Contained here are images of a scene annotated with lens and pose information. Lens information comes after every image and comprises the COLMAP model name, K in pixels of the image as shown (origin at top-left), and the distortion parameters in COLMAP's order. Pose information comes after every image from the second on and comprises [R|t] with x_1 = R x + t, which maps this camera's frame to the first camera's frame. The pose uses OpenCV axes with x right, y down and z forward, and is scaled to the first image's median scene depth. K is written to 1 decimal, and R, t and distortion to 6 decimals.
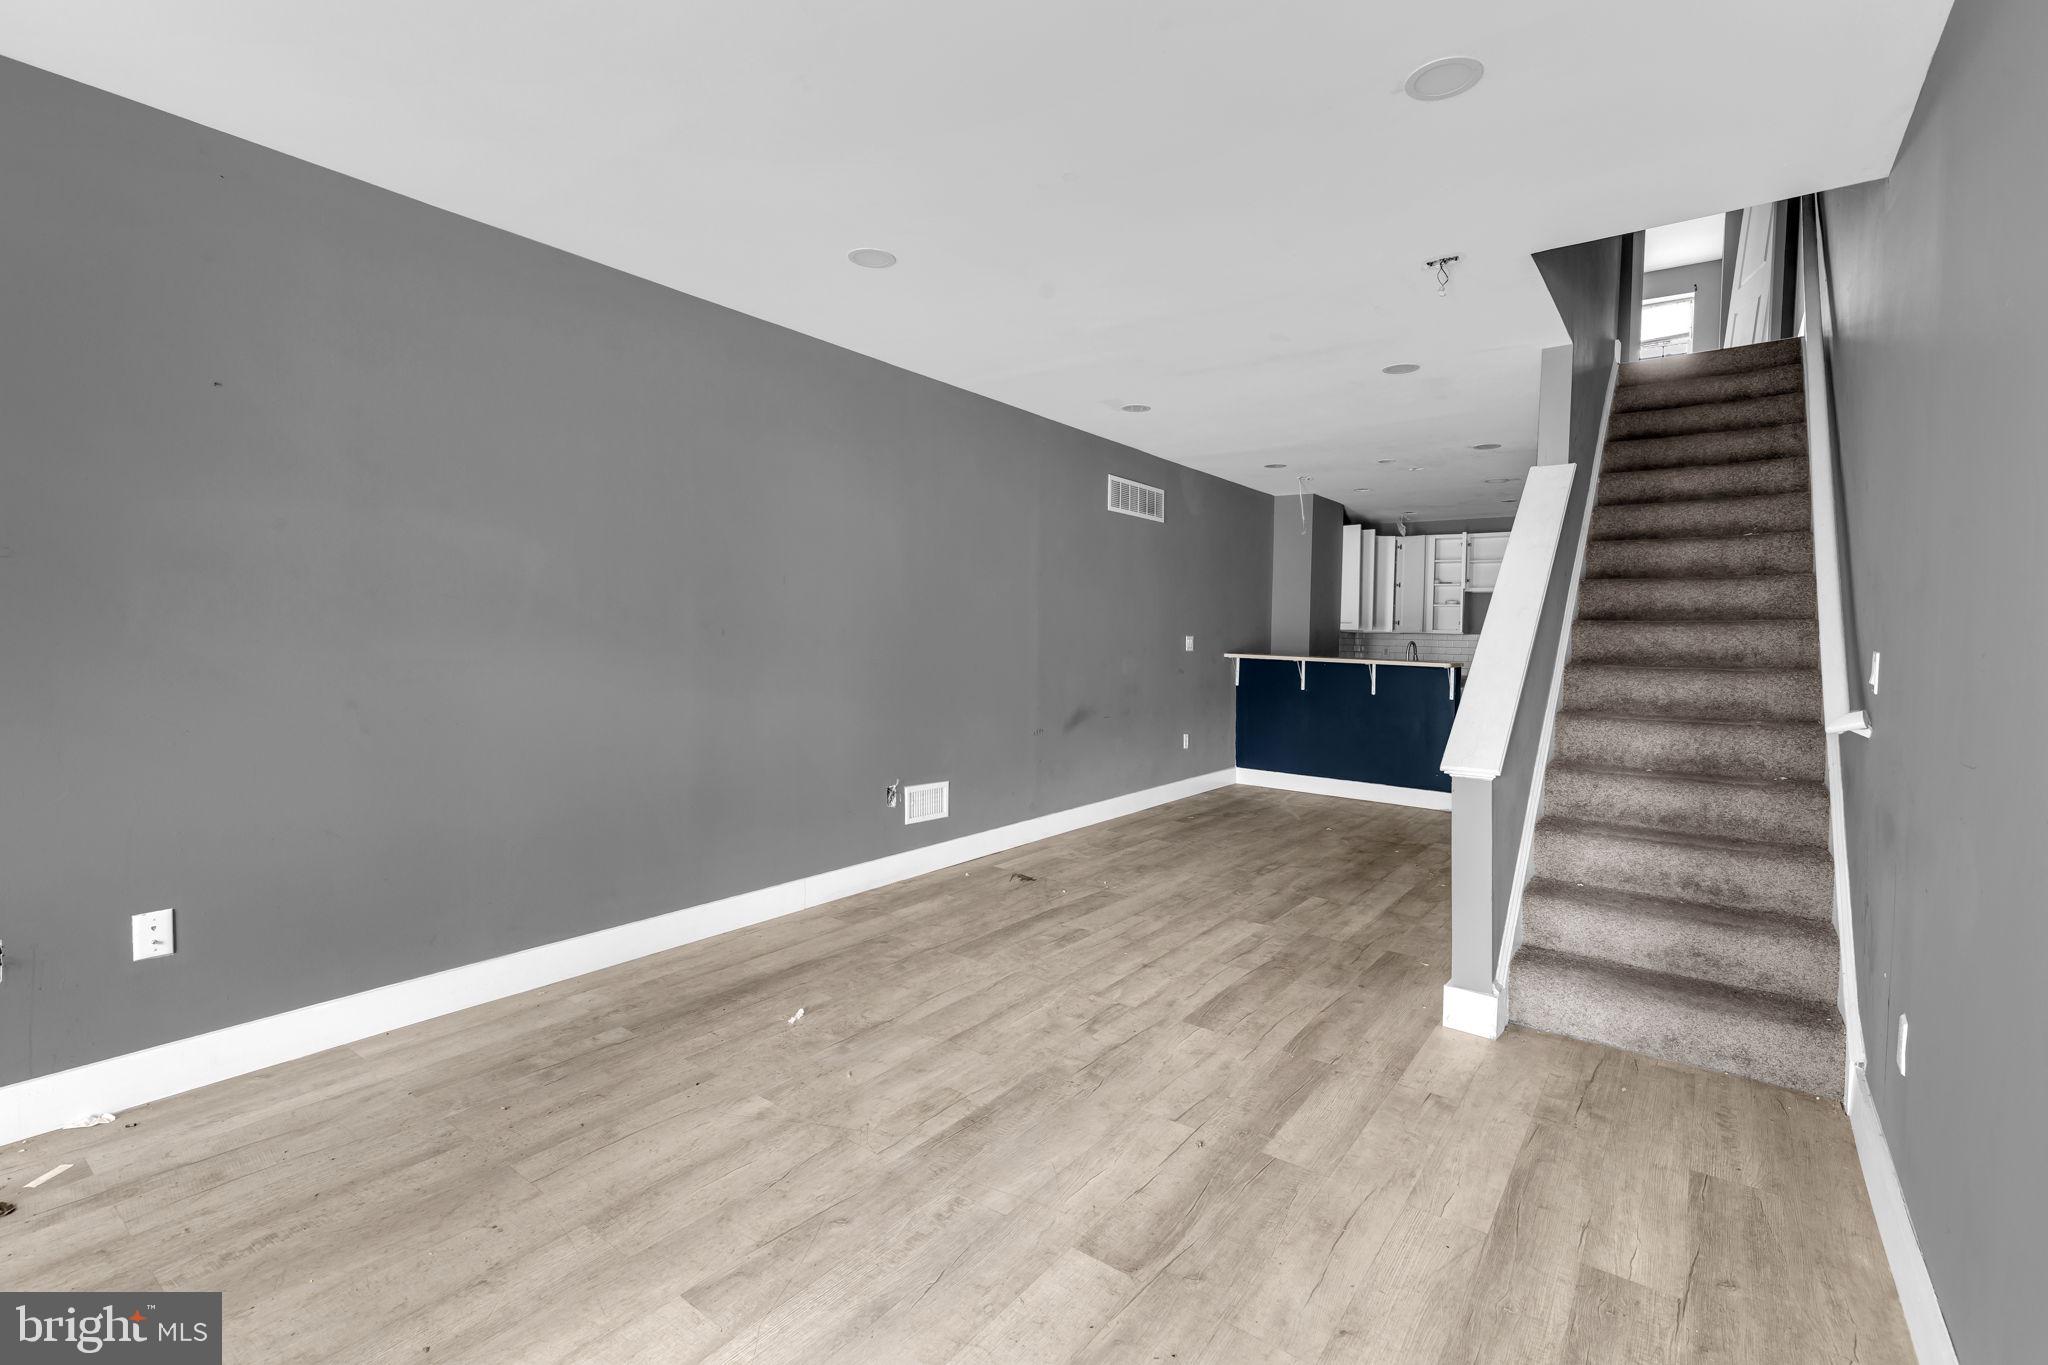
lens RADIAL K [[936.8, 0, 1040.3], [0, 936.8, 686.3], [0, 0, 1]] dist [0.004813, -0.000609]
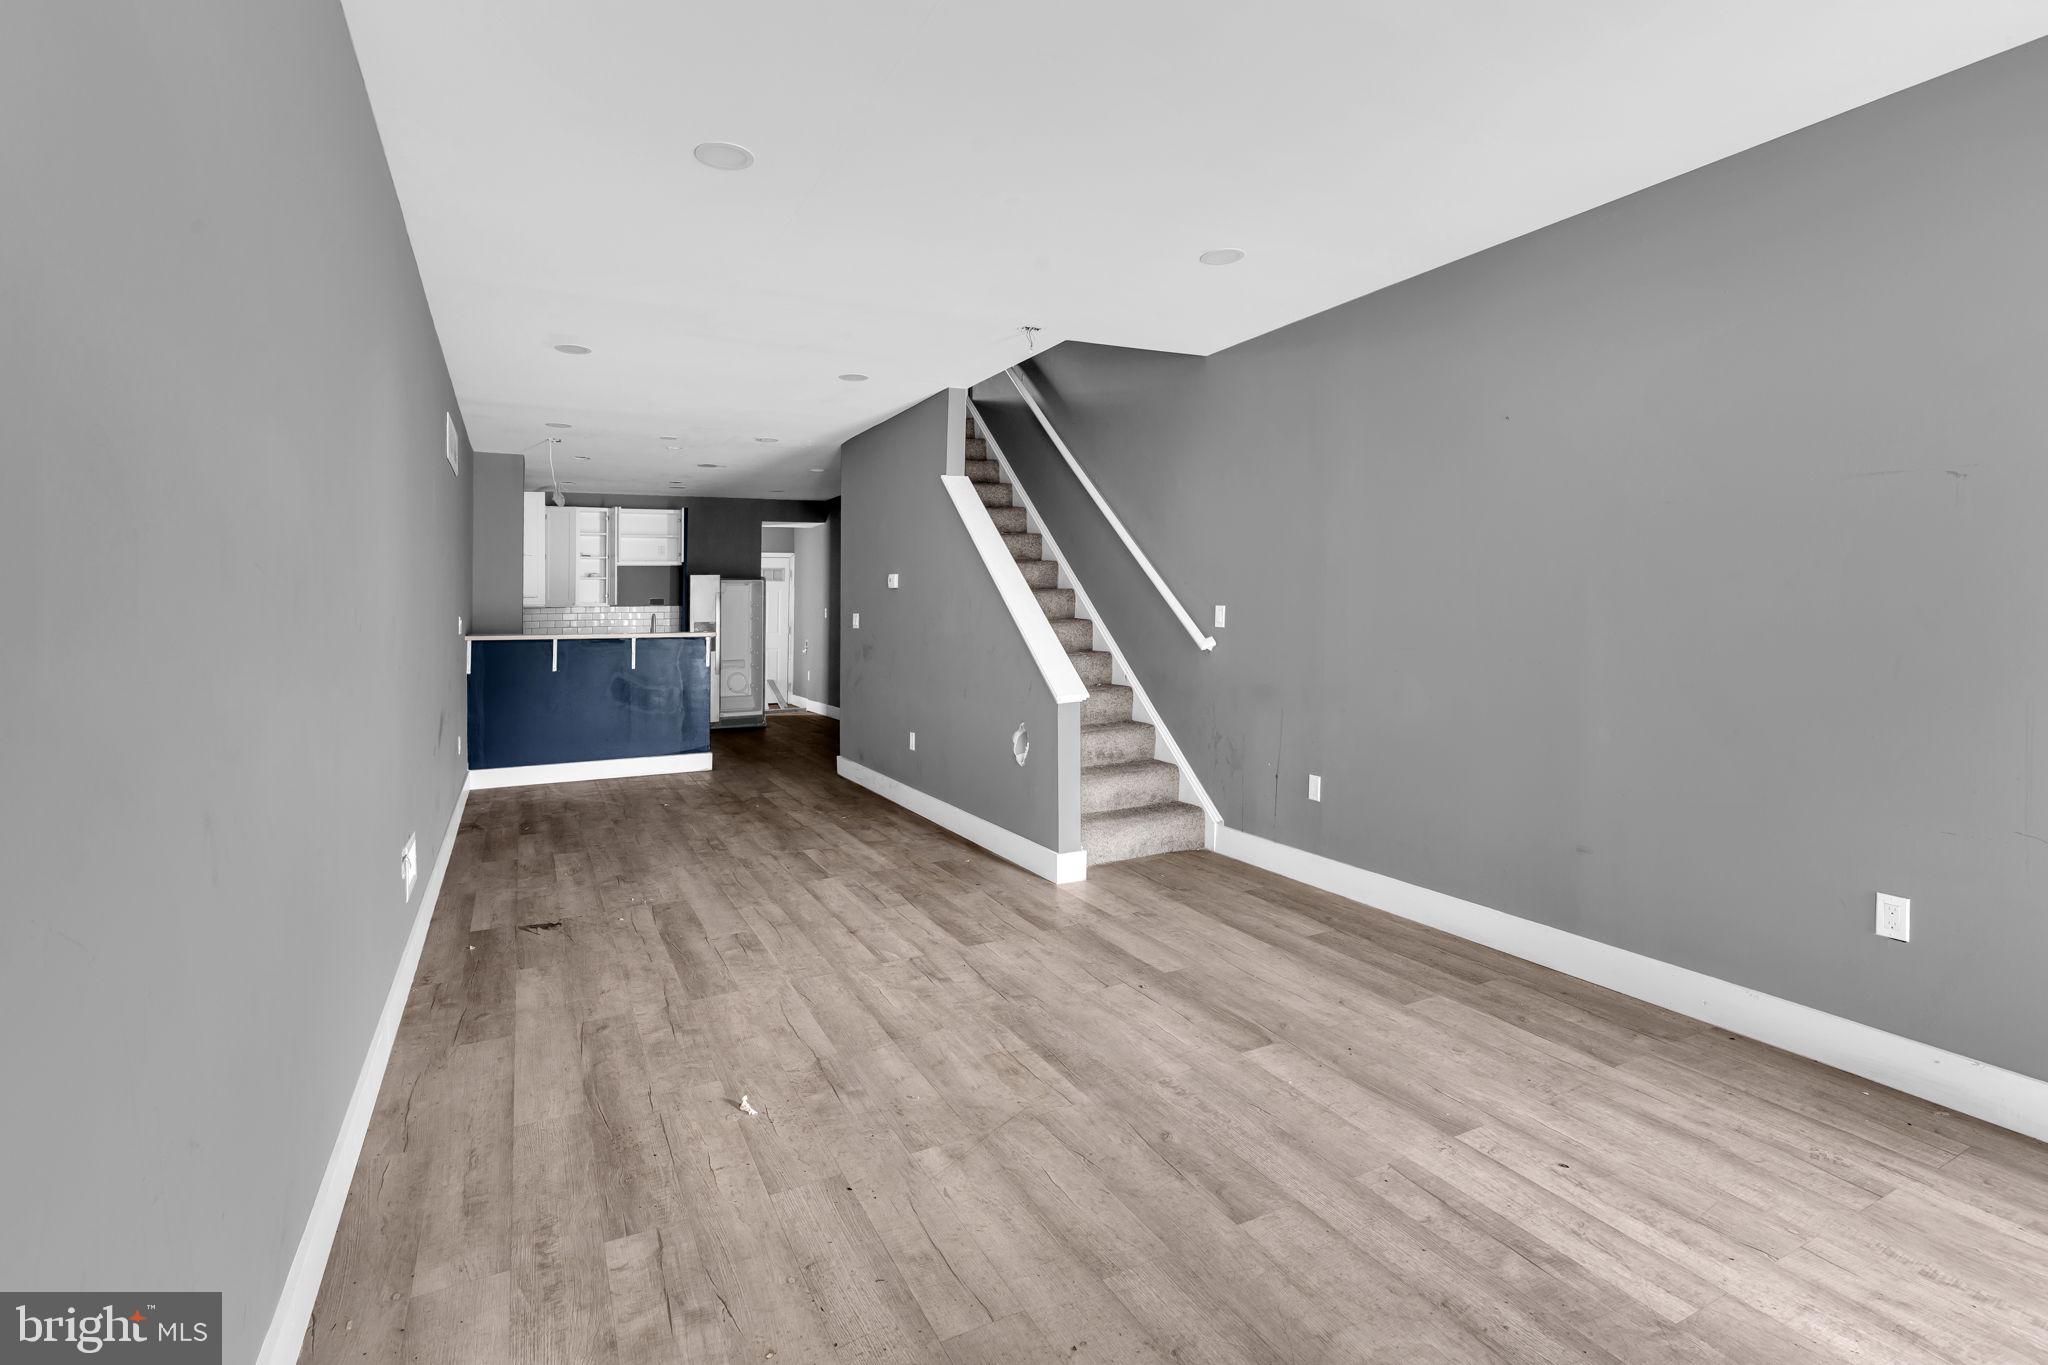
lens RADIAL K [[936.8, 0, 1040.2], [0, 936.8, 673.8], [0, 0, 1]] dist [0.004813, -0.000609]
pose [[0.432730, -0.093285, 0.896684, -0.863590], [0.077630, 0.994793, 0.066029, -0.044892], [-0.898175, 0.041037, 0.437719, 0.436919]]
